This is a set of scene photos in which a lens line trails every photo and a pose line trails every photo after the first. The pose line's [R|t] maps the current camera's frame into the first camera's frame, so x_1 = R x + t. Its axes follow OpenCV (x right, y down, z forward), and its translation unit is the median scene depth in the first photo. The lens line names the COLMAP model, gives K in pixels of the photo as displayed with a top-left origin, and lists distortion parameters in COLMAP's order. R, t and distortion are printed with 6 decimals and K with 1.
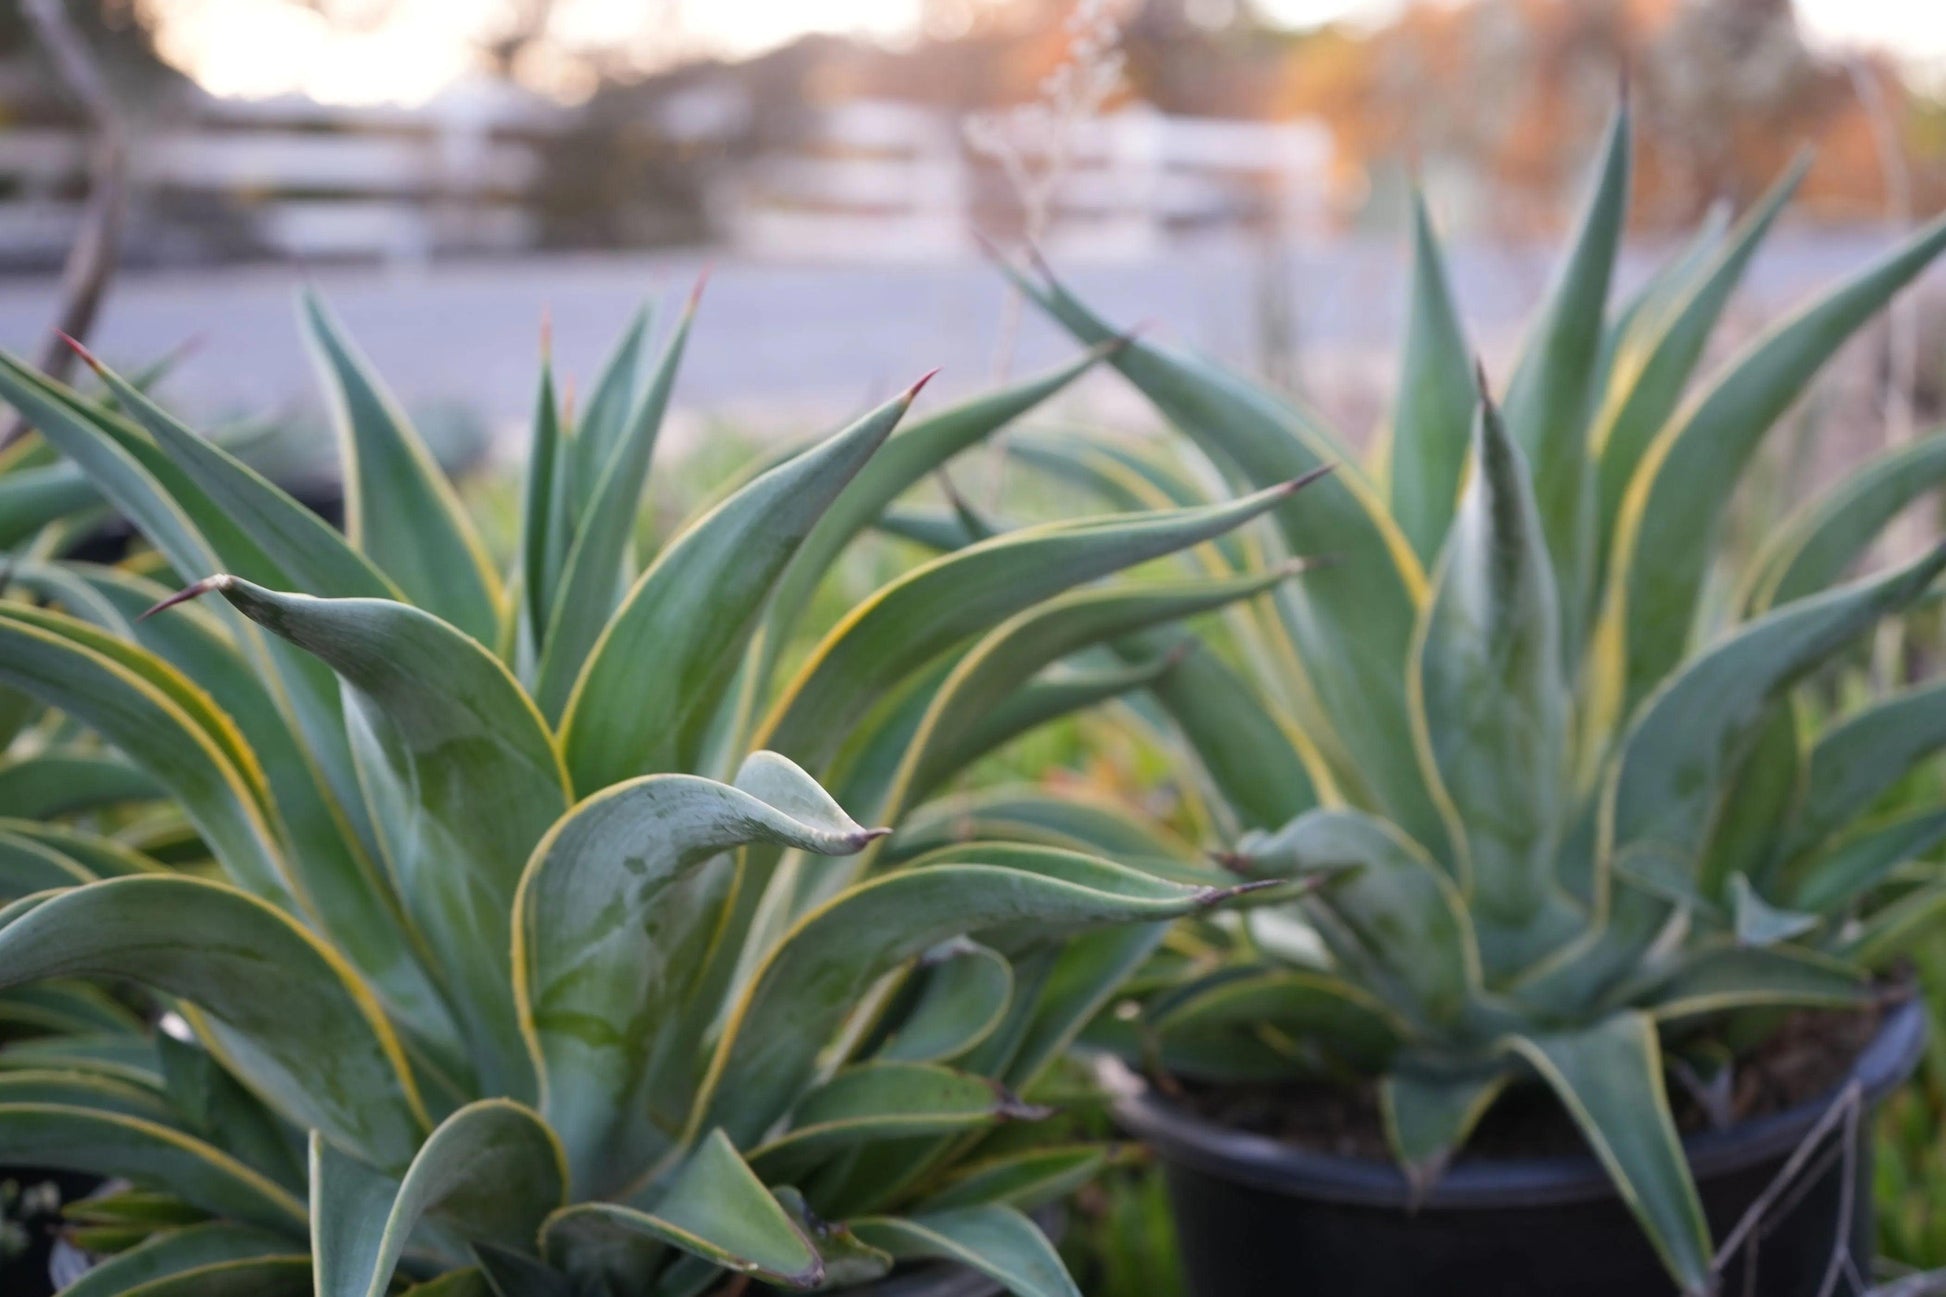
lens RADIAL K [[2459.5, 0, 973.0], [0, 2459.5, 648.5], [0, 0, 1]] dist [0.014515, 0.005924]
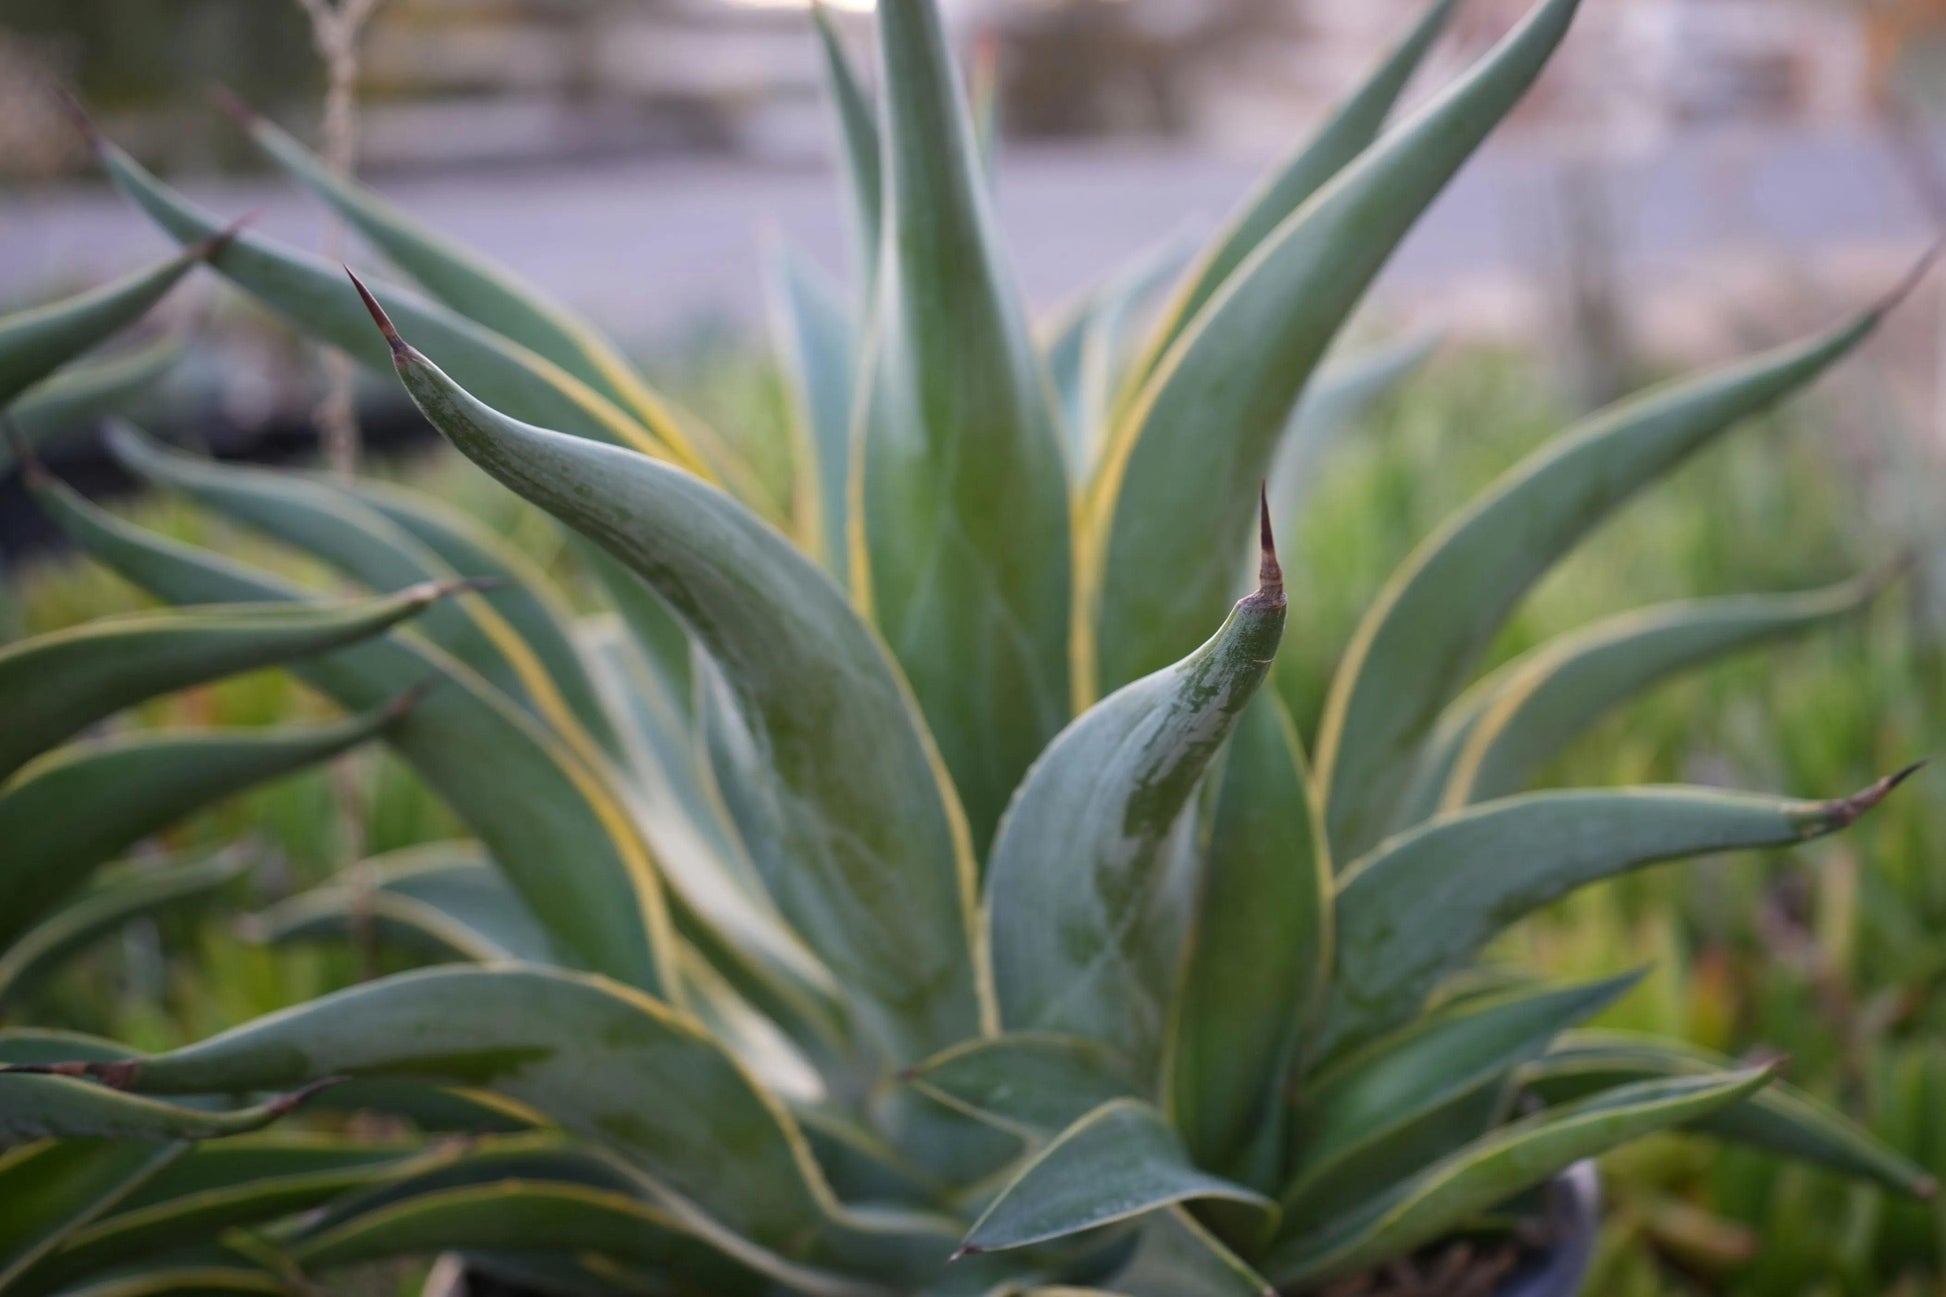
lens RADIAL K [[2459.5, 0, 973.0], [0, 2459.5, 648.5], [0, 0, 1]] dist [0.014515, 0.005924]
pose [[0.978260, 0.037909, -0.203886, 0.470198], [-0.029628, 0.998613, 0.043517, -0.058747], [0.205253, -0.036531, 0.978027, 0.441340]]
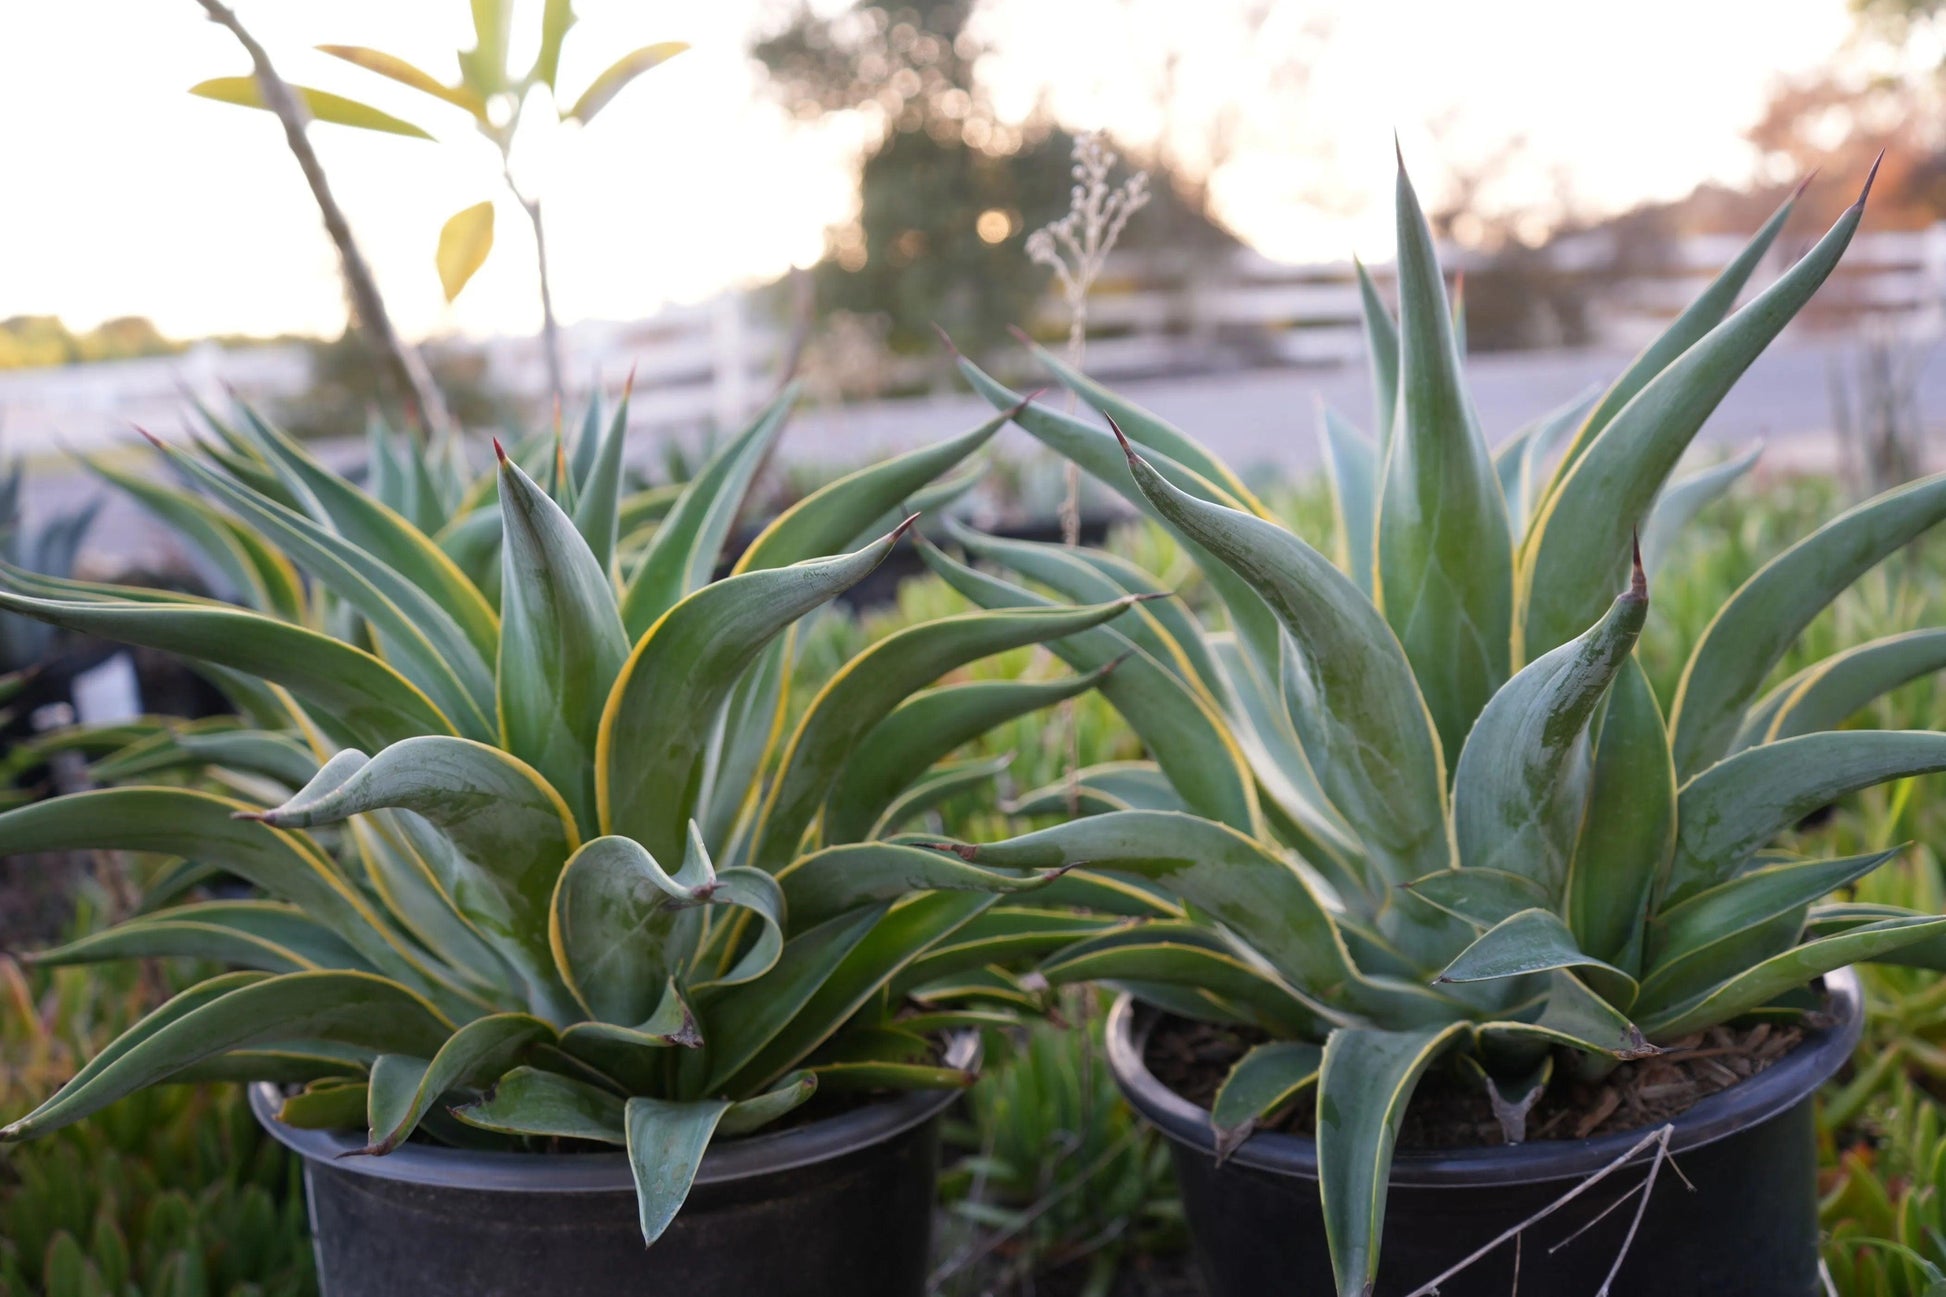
lens RADIAL K [[1569.7, 0, 973.0], [0, 1569.7, 648.5], [0, 0, 1]] dist [-0.005960, 0.004806]
pose [[0.881131, 0.049035, -0.470324, 0.480741], [-0.038664, 0.998750, 0.031693, -0.036541], [0.471290, -0.009741, 0.881925, 0.352722]]
